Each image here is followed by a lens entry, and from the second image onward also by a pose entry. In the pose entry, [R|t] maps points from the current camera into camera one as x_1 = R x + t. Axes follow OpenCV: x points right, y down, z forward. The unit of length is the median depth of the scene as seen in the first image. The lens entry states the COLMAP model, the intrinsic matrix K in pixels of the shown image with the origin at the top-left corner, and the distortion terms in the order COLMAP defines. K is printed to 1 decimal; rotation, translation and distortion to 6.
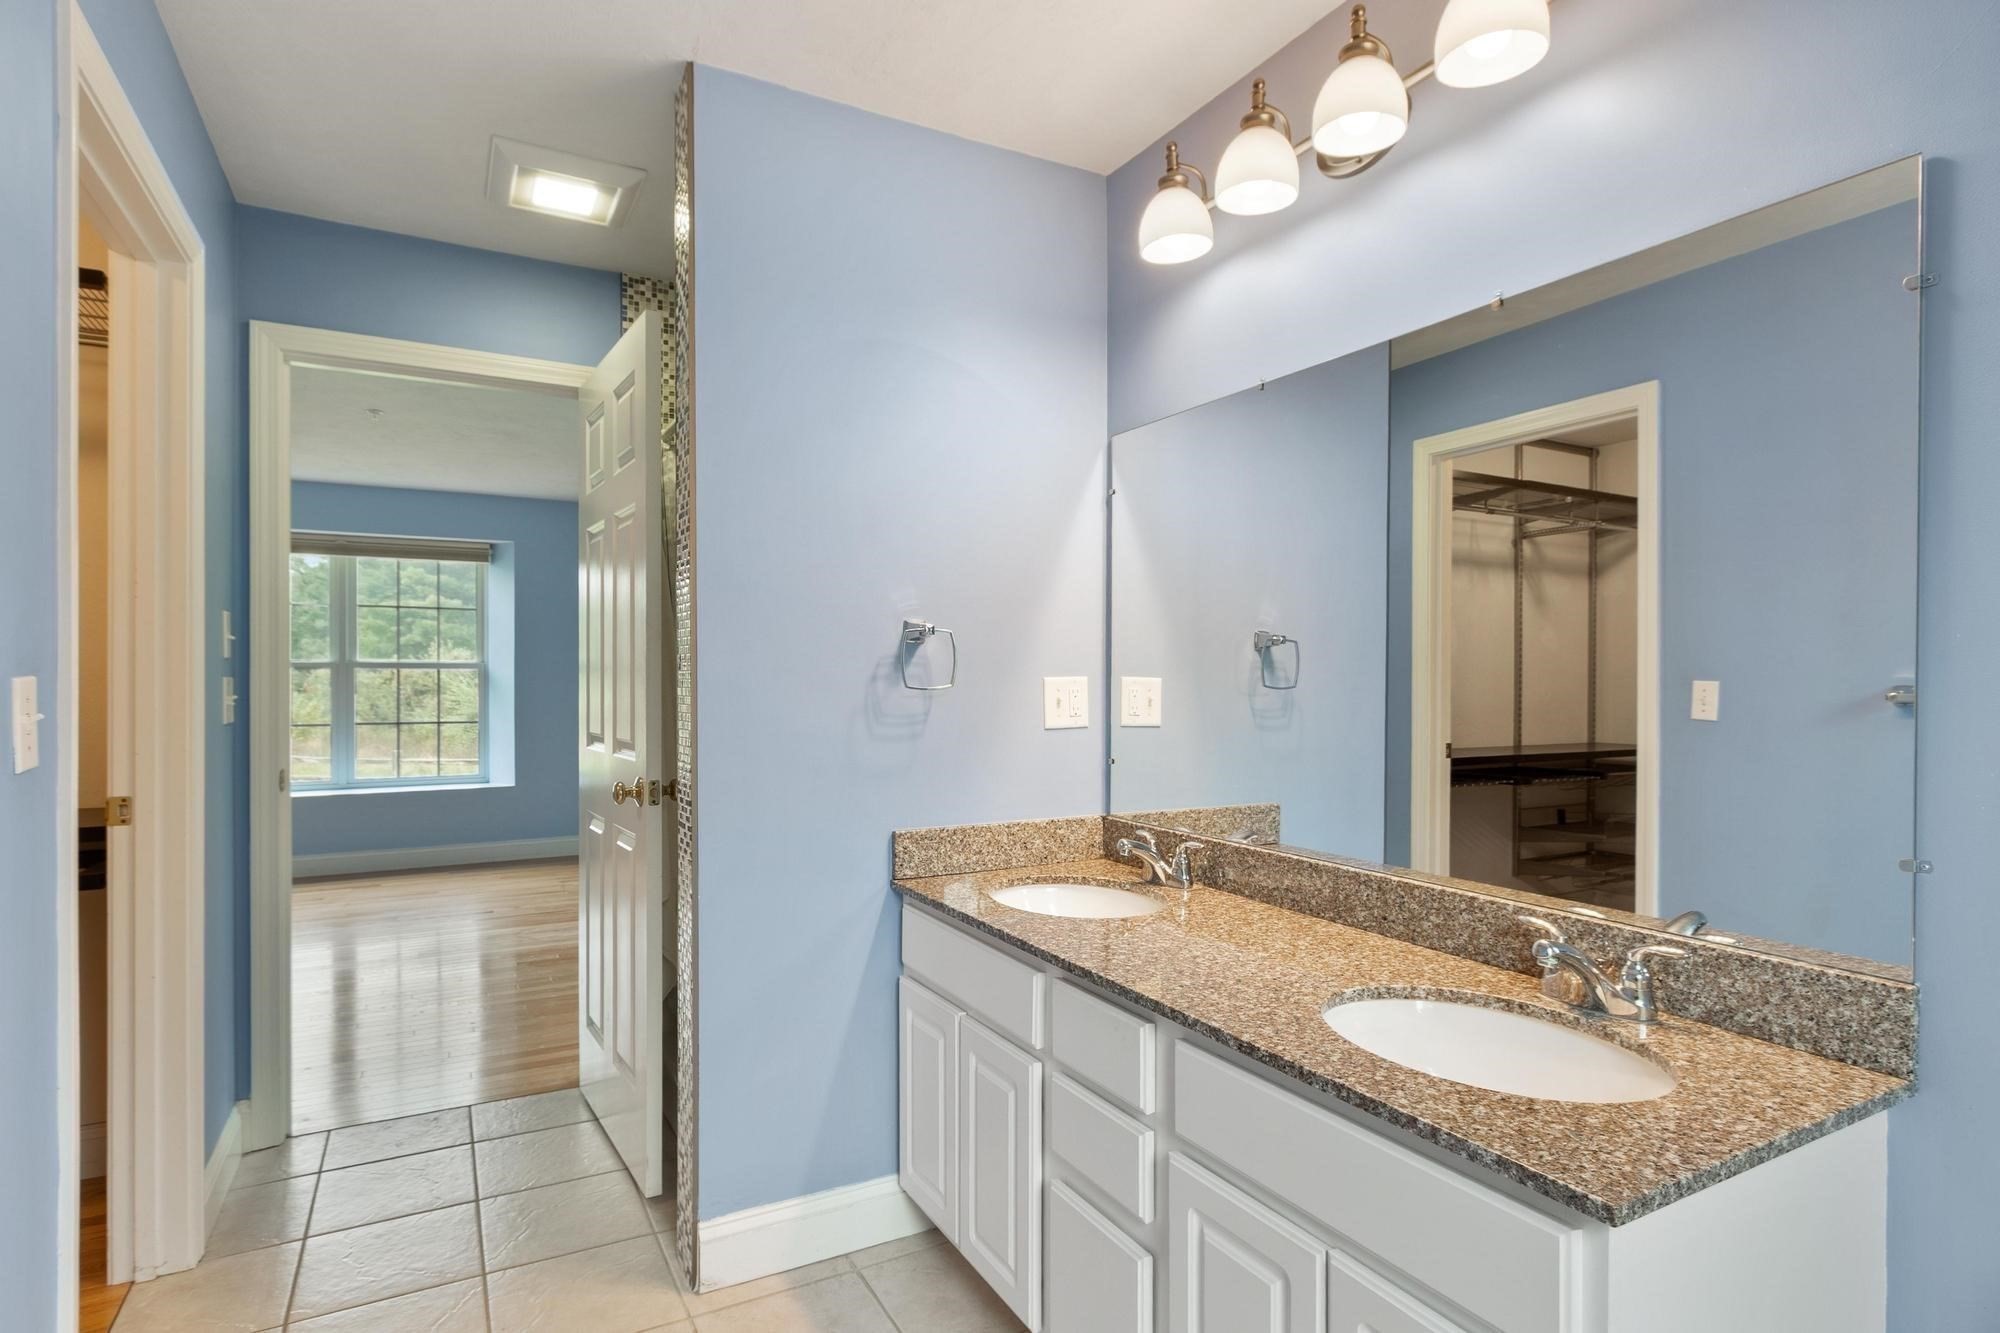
lens RADIAL K [[1002.8, 0, 987.0], [0, 1002.8, 677.3], [0, 0, 1]] dist [0.005148, 0.000421]
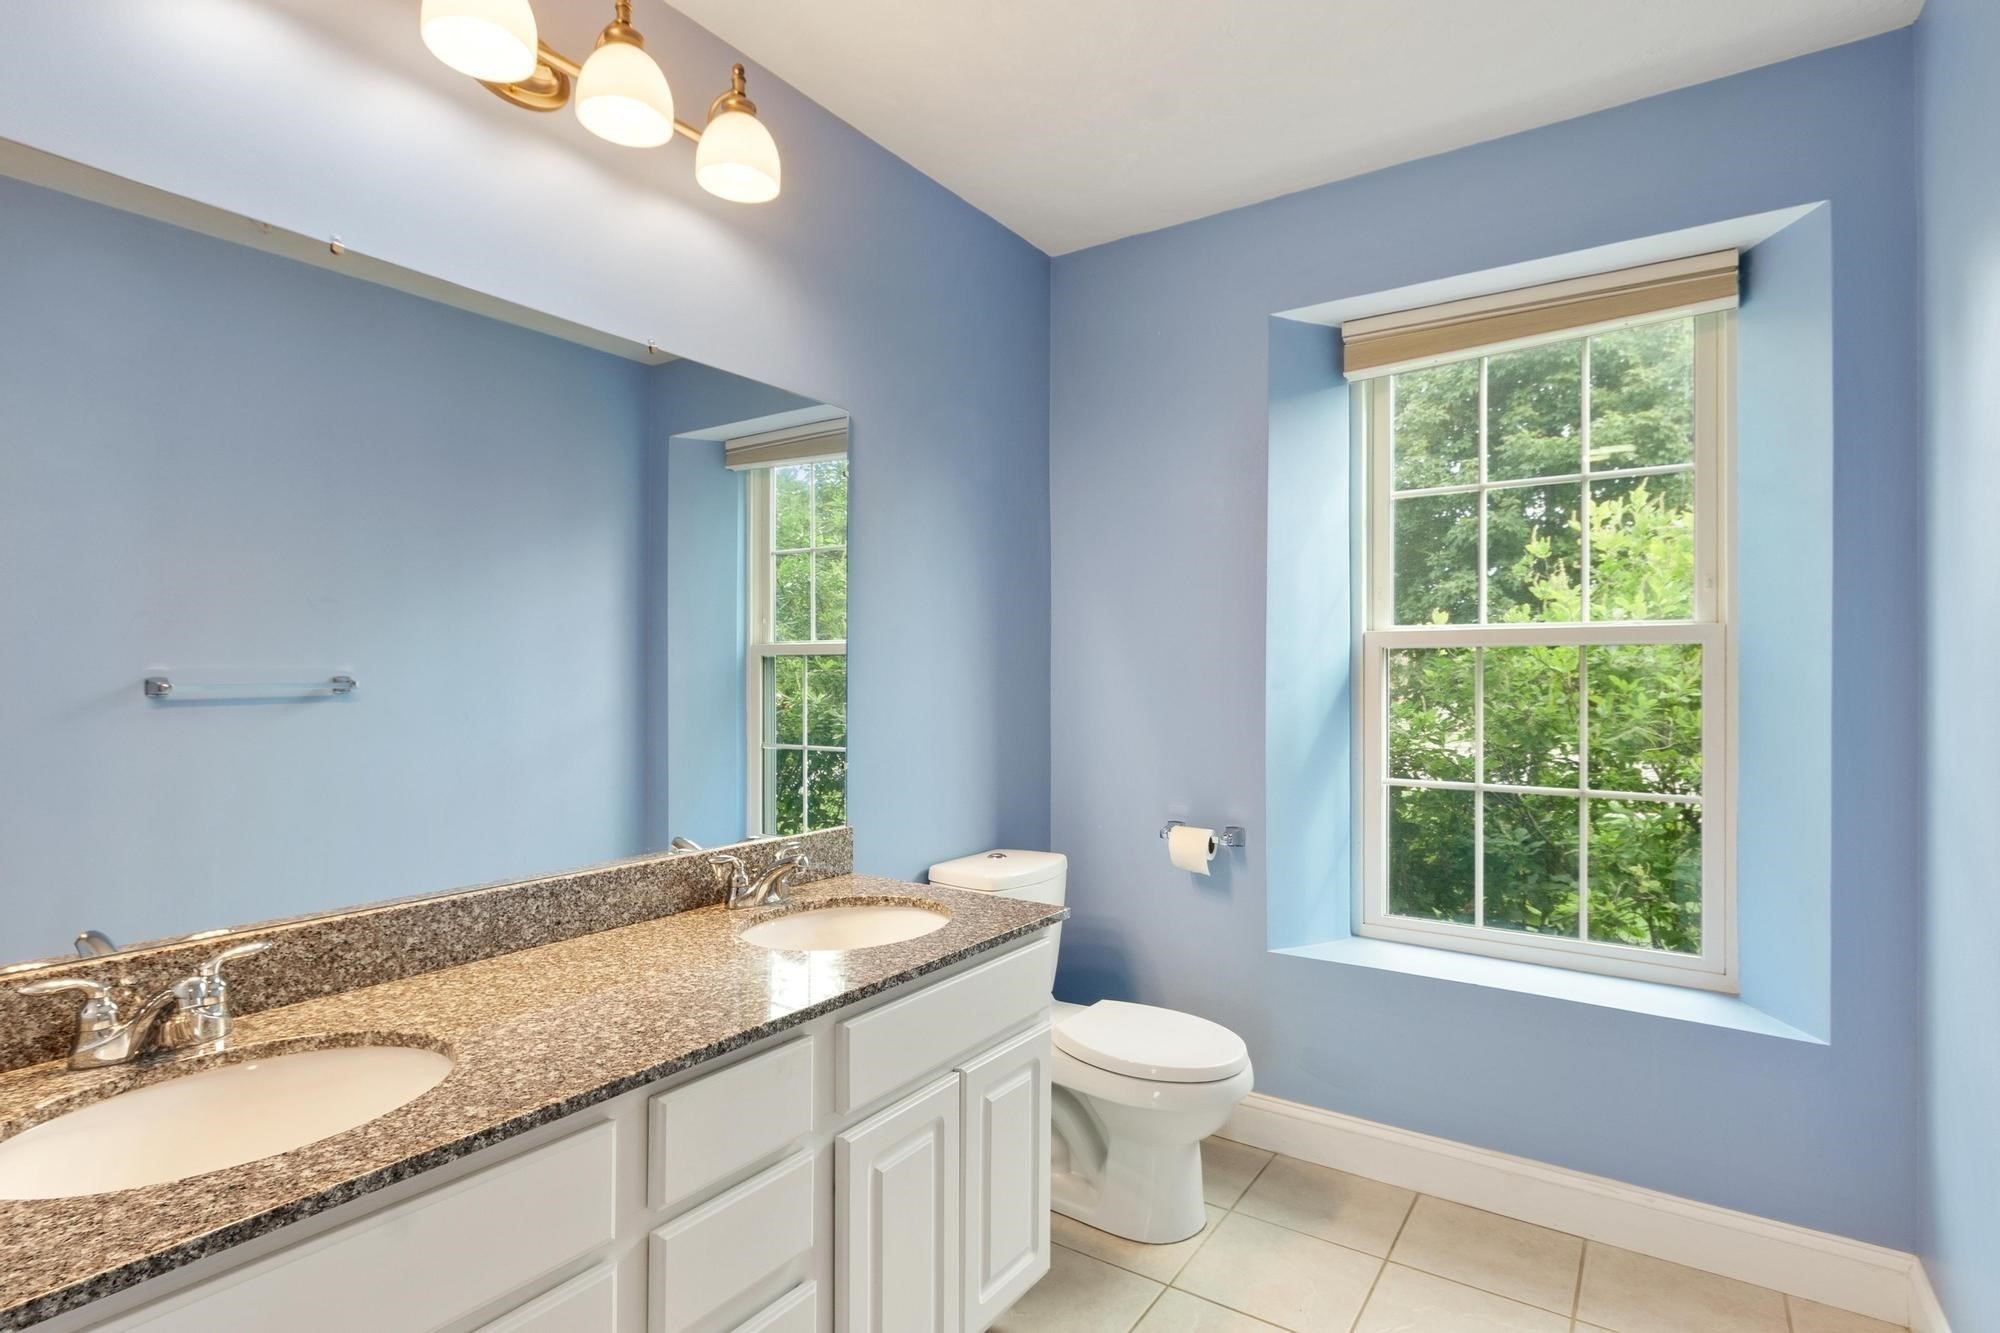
lens RADIAL K [[1002.8, 0, 989.2], [0, 1002.8, 667.5], [0, 0, 1]] dist [0.005148, 0.000421]
pose [[-0.449480, 0.002676, 0.893286, -0.686730], [-0.004881, 0.999973, -0.005452, 0.002312], [-0.893277, -0.006811, -0.449455, 1.153349]]
